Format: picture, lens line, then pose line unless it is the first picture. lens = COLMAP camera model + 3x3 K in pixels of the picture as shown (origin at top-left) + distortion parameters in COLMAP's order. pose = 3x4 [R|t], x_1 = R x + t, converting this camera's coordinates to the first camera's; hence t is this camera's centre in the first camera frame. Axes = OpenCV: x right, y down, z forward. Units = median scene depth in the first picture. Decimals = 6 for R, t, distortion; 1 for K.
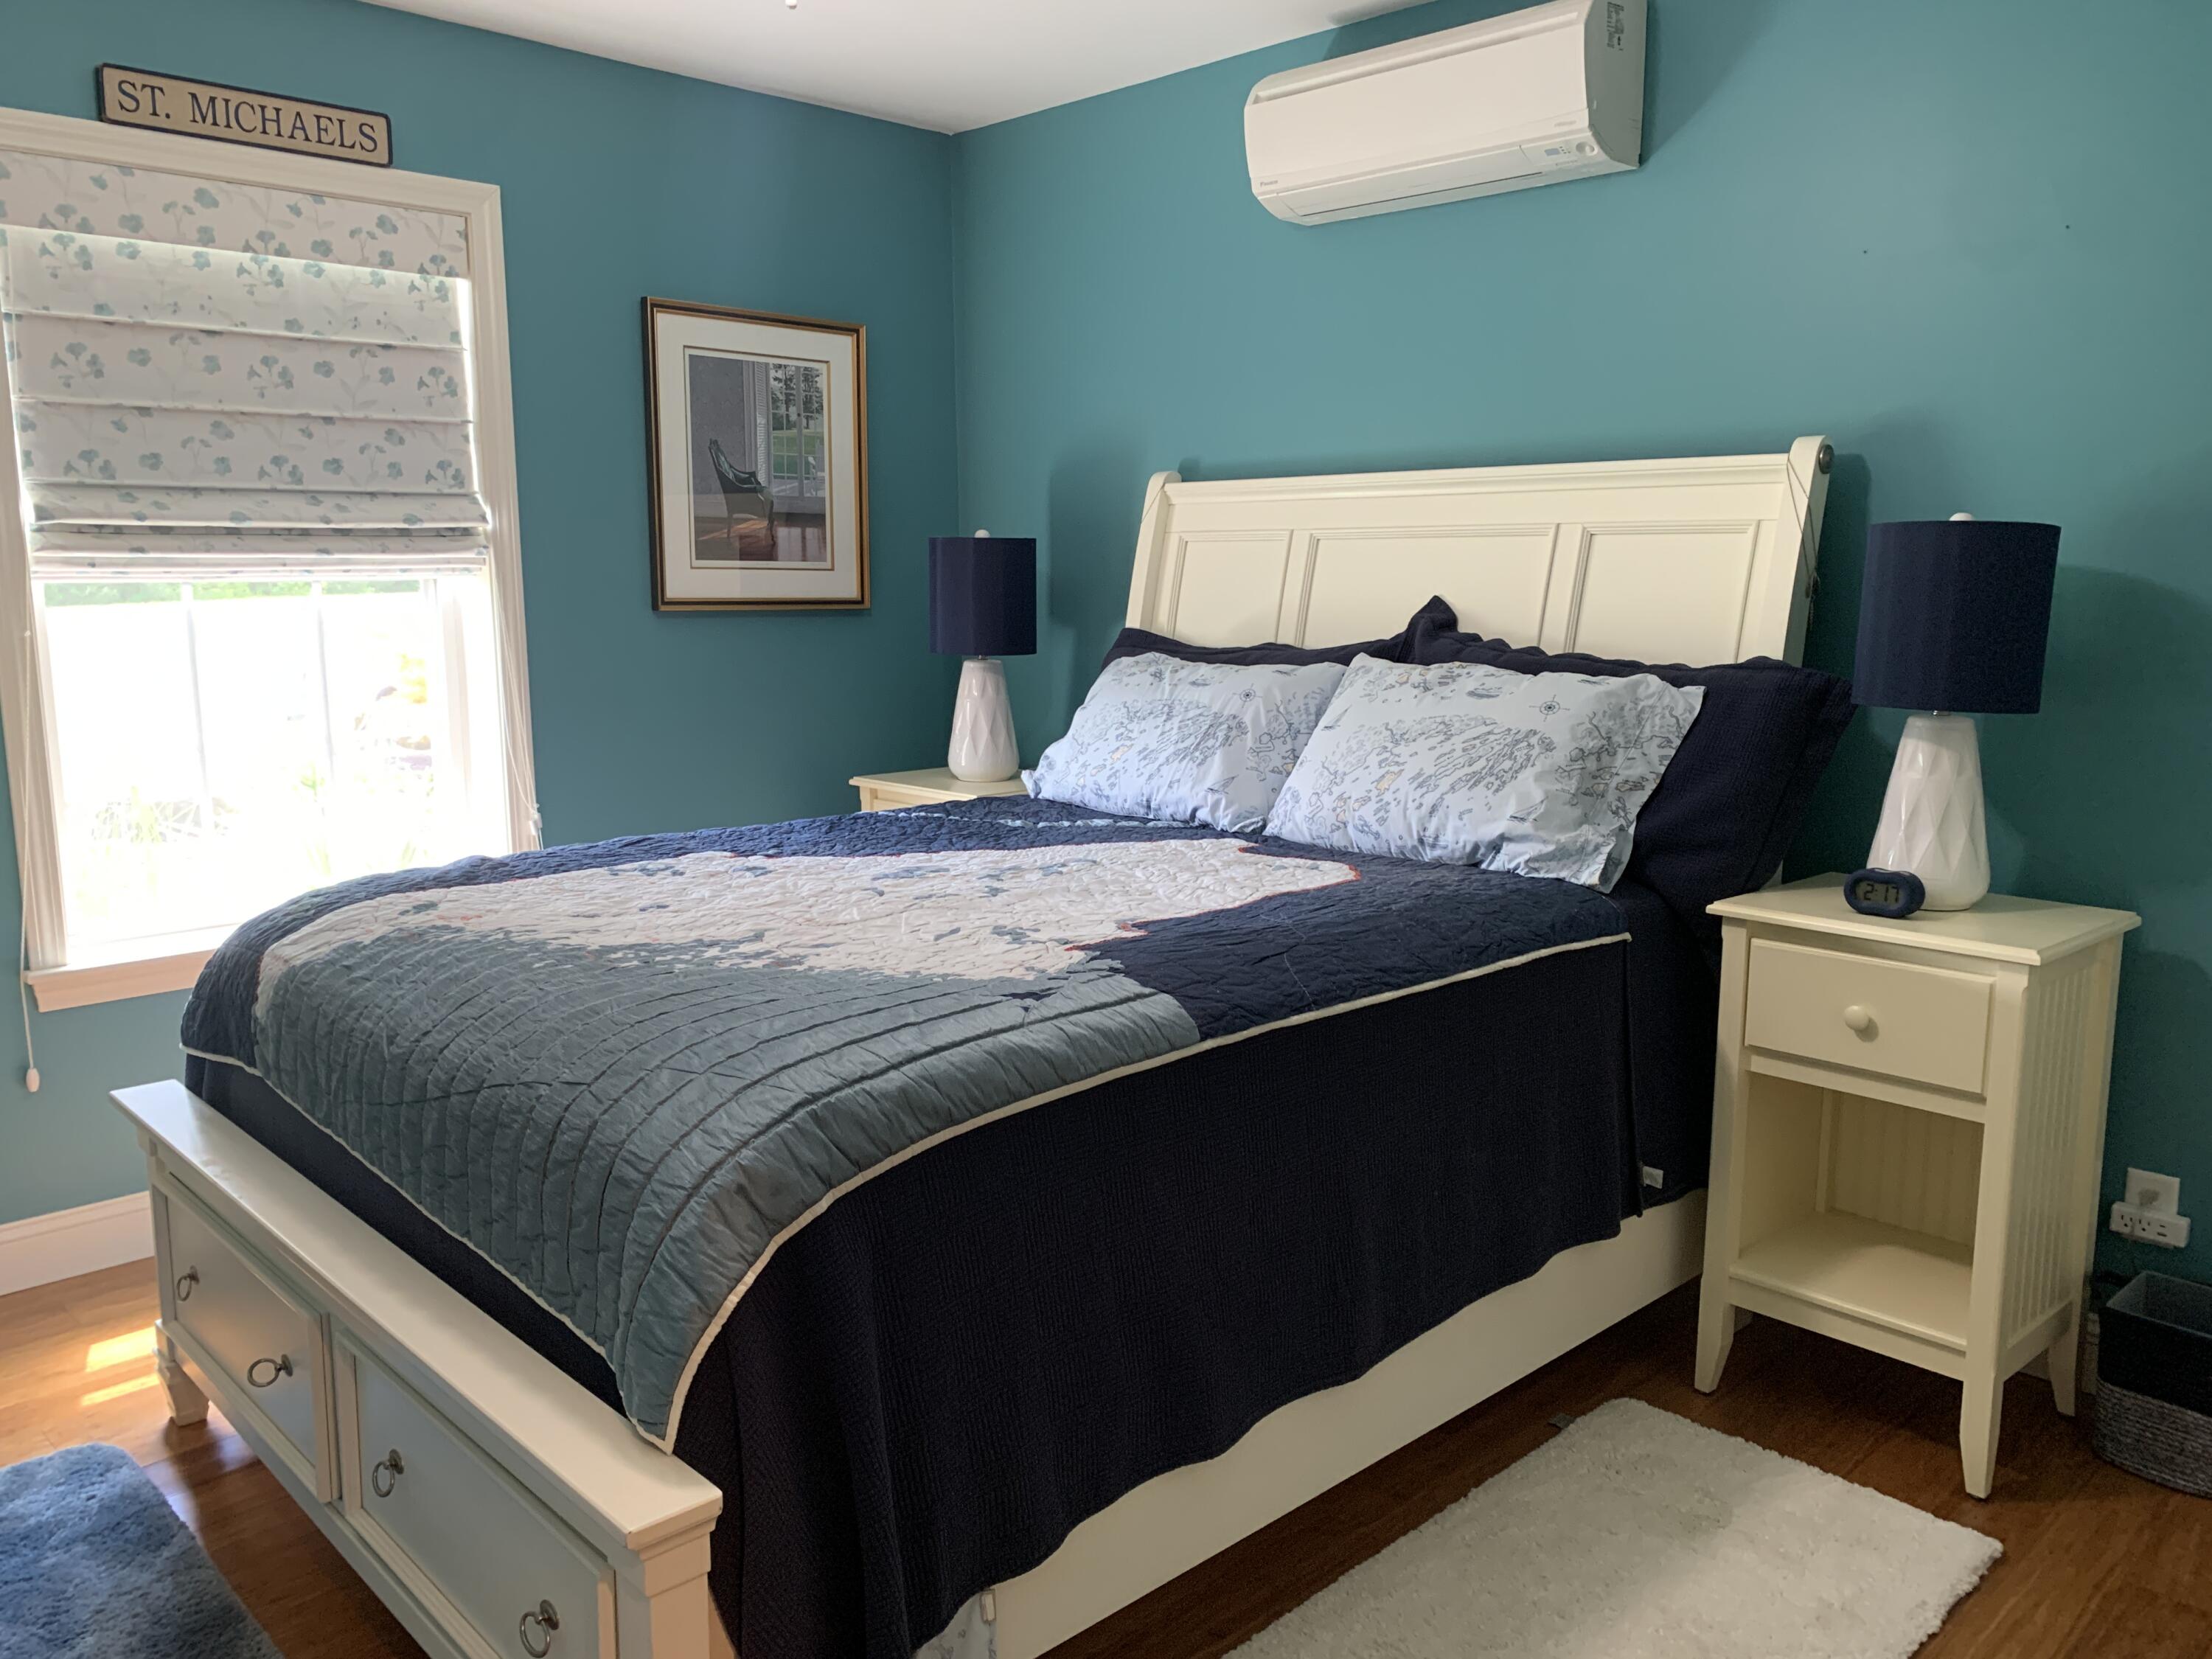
lens RADIAL K [[1690.5, 0, 1103.8], [0, 1690.5, 821.6], [0, 0, 1]] dist [0.047261, -0.059314]
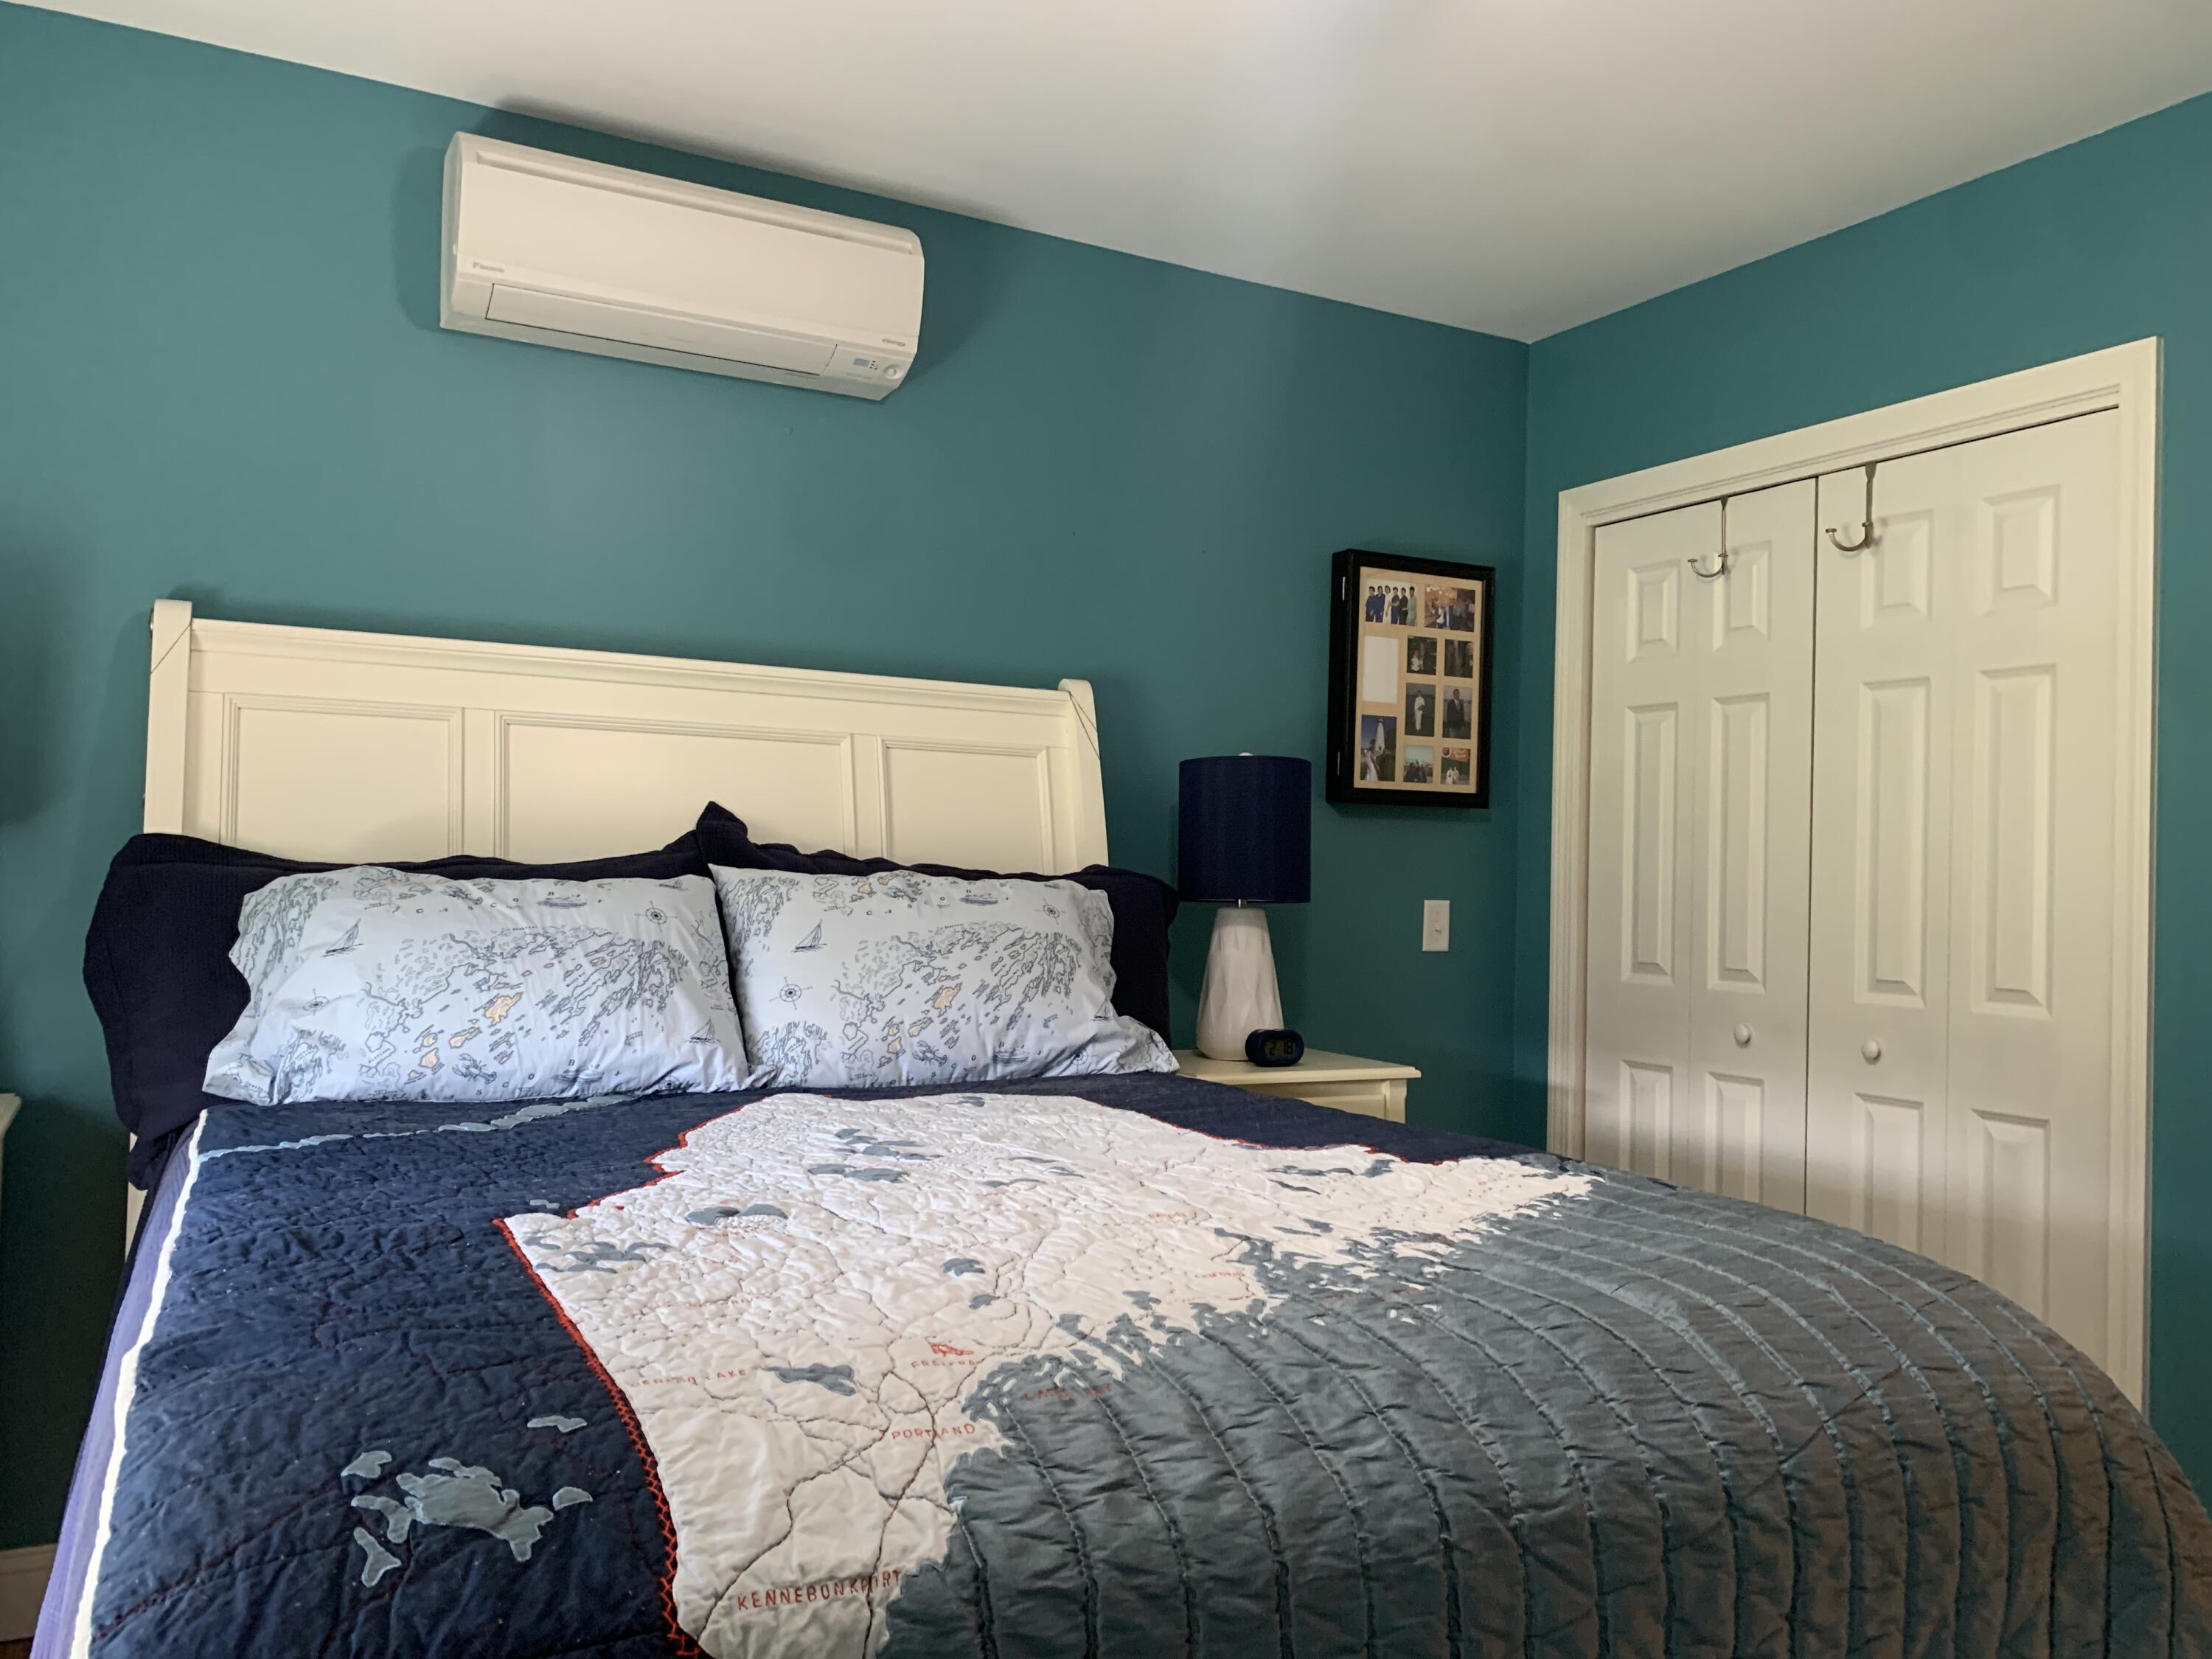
lens RADIAL K [[1690.5, 0, 1110.5], [0, 1690.5, 845.3], [0, 0, 1]] dist [0.047261, -0.059314]
pose [[0.262811, 0.022910, 0.964575, -0.665177], [0.123411, 0.990708, -0.057156, -0.041534], [-0.956922, 0.134060, 0.257541, 0.670083]]
